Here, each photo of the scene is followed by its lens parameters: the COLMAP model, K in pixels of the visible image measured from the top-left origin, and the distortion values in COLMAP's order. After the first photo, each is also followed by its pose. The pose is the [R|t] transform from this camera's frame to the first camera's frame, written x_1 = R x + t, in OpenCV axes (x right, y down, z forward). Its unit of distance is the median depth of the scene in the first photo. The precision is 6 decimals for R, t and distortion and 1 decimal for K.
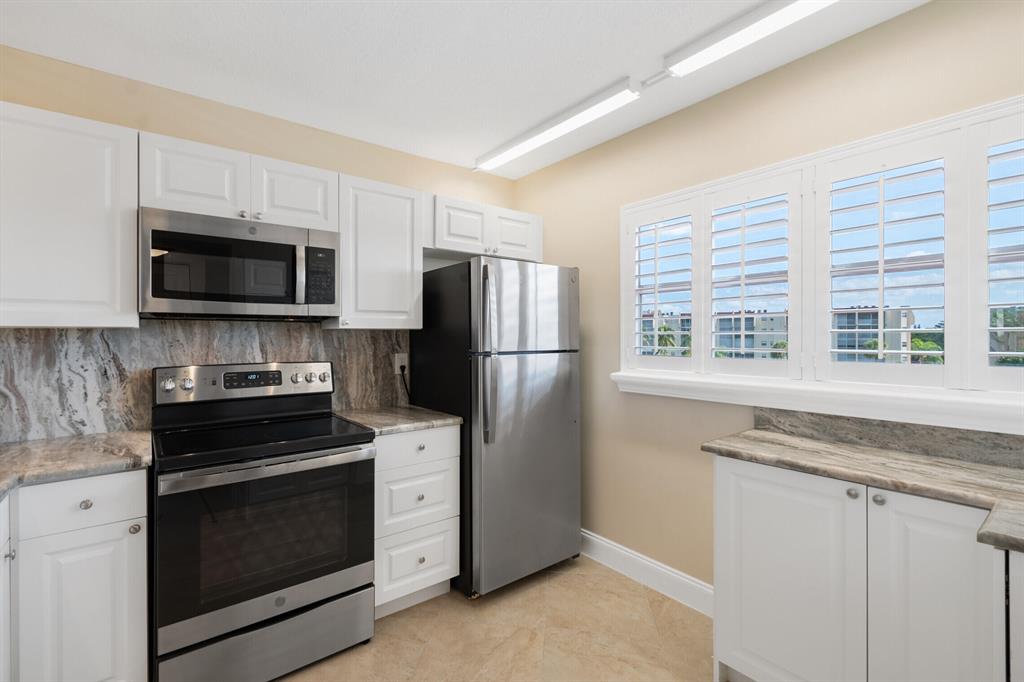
lens RADIAL K [[464.0, 0, 511.7], [0, 464.0, 336.2], [0, 0, 1]] dist [0.006987, -0.003332]
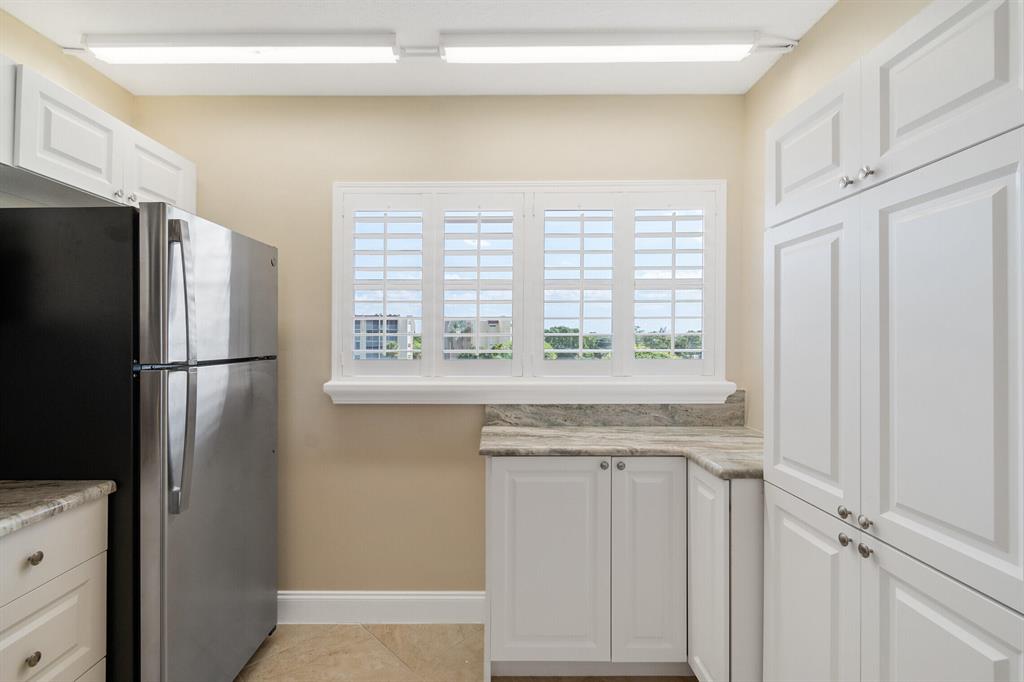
lens RADIAL K [[464.0, 0, 502.9], [0, 464.0, 337.8], [0, 0, 1]] dist [0.006987, -0.003332]
pose [[0.624420, 0.004528, 0.781076, -0.267336], [-0.002684, 0.999990, -0.003652, 0.002329], [-0.781084, 0.000184, 0.624426, 0.291094]]
